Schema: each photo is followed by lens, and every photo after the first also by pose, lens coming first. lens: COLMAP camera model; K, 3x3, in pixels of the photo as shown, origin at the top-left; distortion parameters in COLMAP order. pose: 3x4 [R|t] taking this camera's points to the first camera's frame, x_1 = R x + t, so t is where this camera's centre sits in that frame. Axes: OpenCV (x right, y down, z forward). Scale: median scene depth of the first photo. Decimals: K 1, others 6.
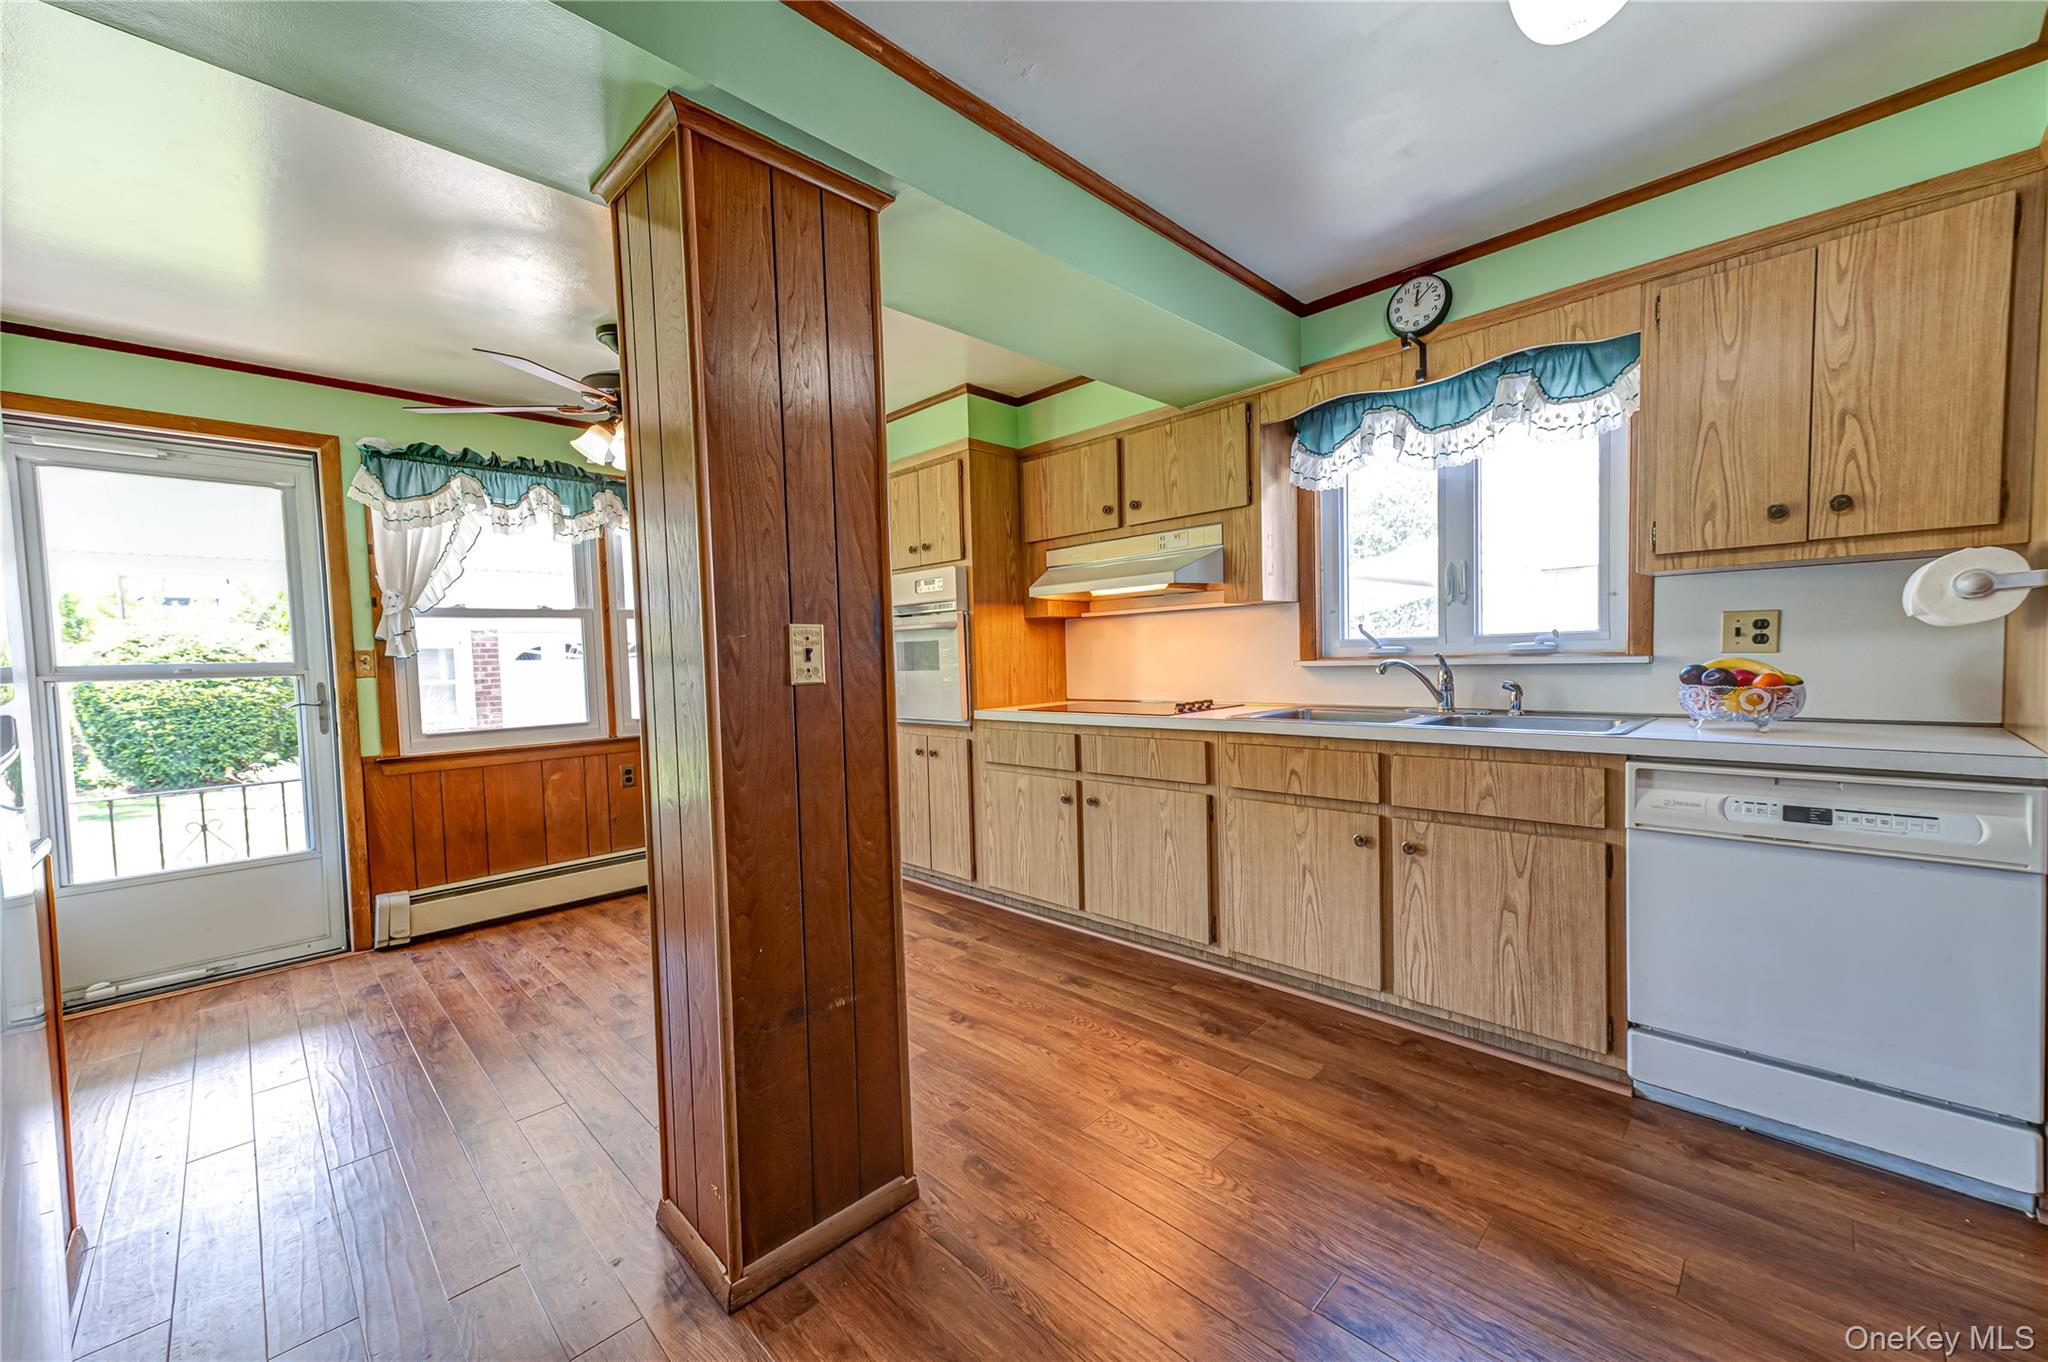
lens RADIAL K [[782.9, 0, 1018.7], [0, 782.9, 689.4], [0, 0, 1]] dist [0.010283, 0.000025]
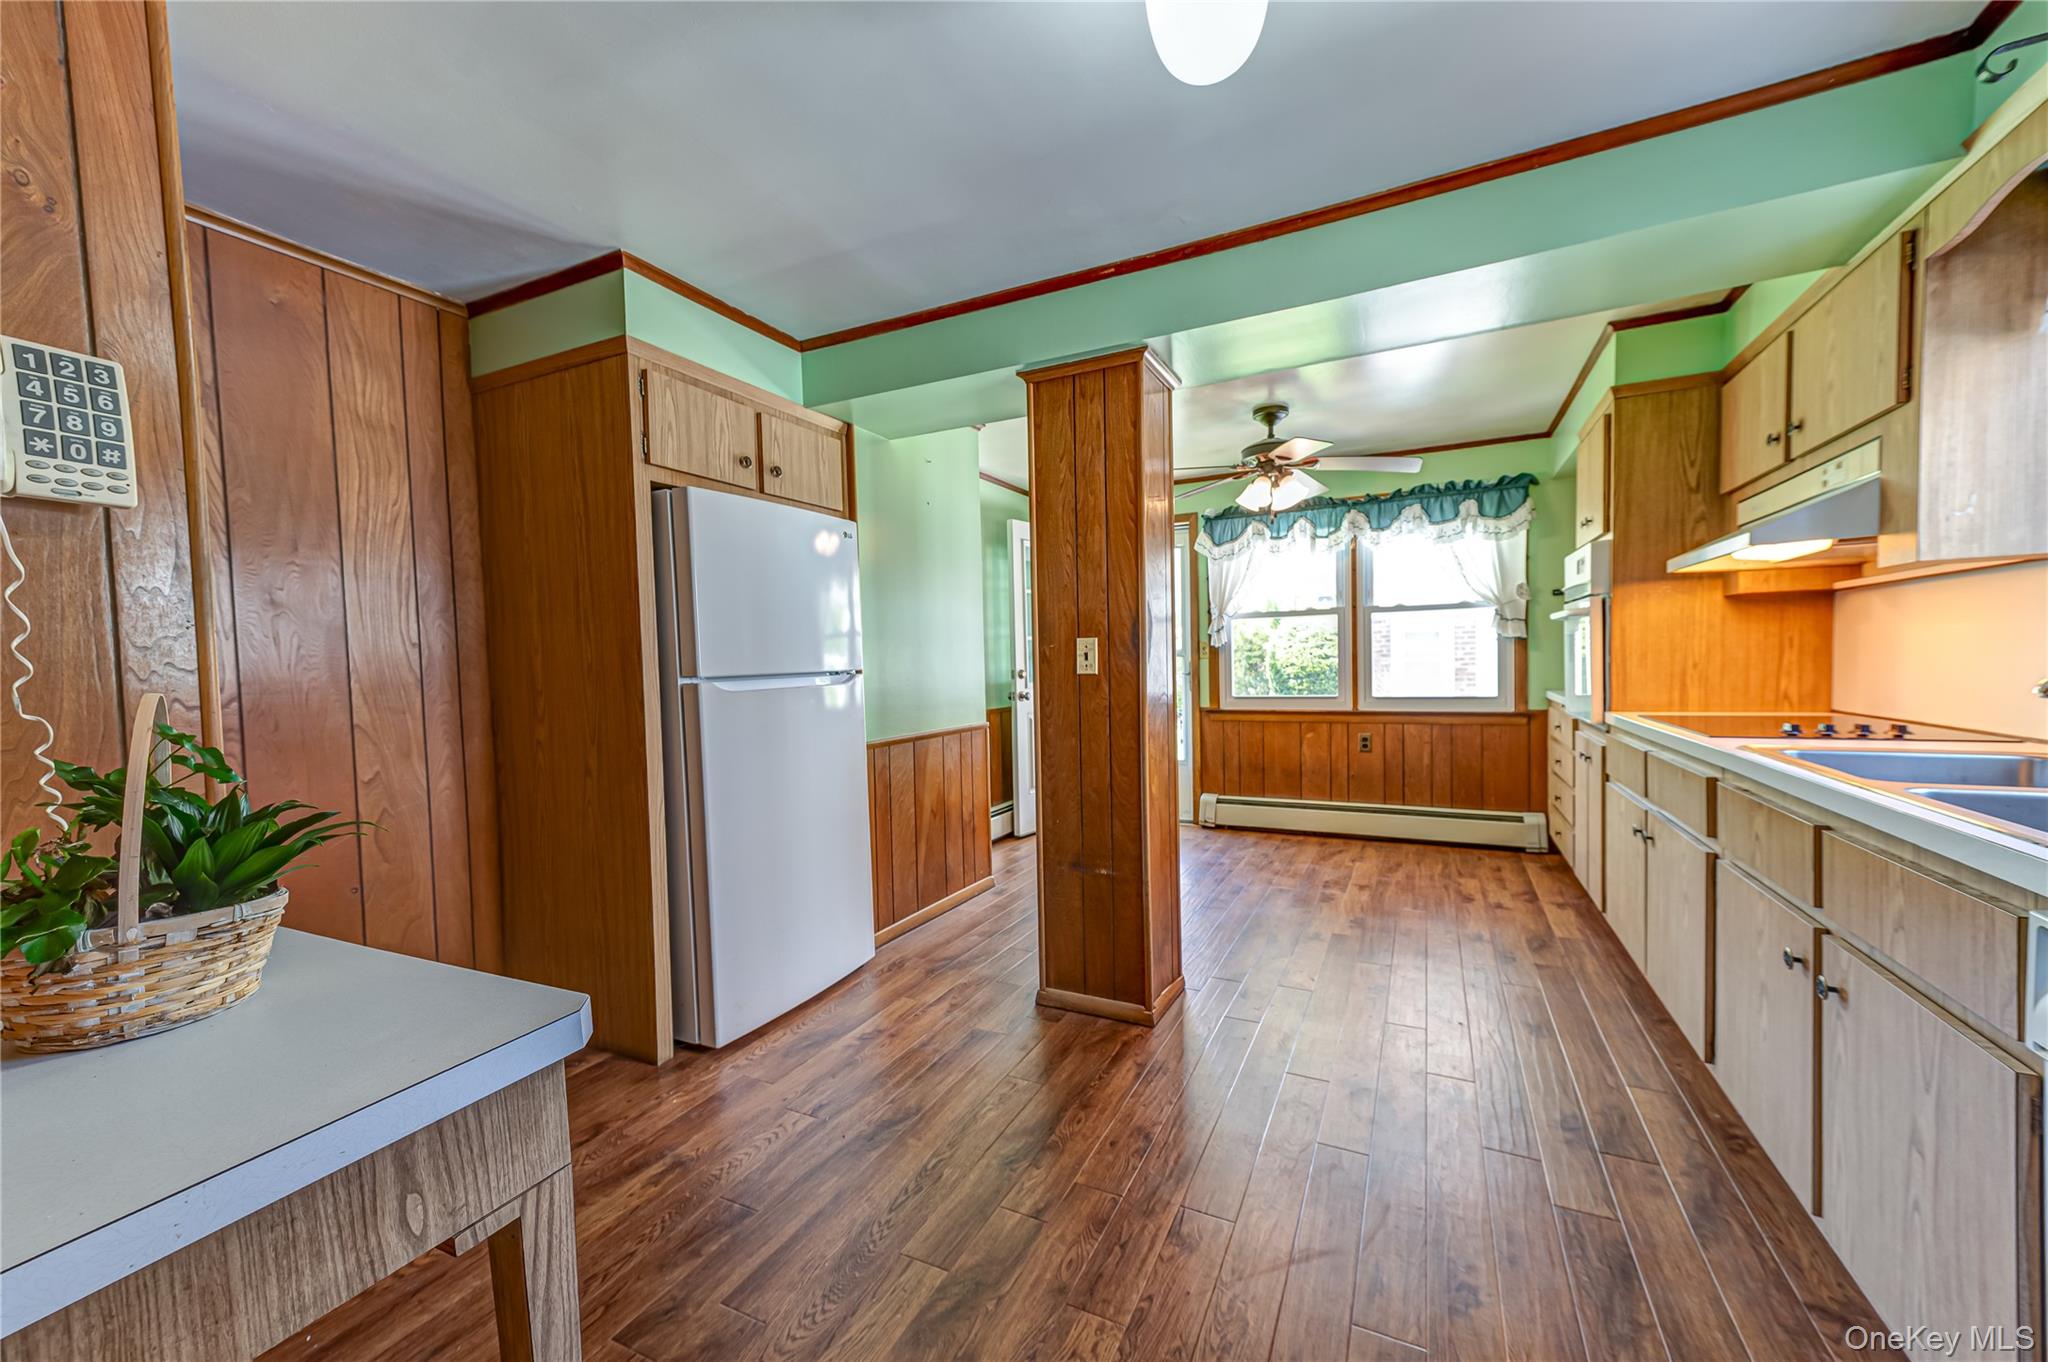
lens RADIAL K [[782.9, 0, 1050.3], [0, 782.9, 692.3], [0, 0, 1]] dist [0.010283, 0.000025]
pose [[0.334194, 0.061878, -0.940471, 0.702668], [-0.028044, 0.998054, 0.055702, -0.032390], [0.942087, 0.007760, 0.335279, 0.200398]]
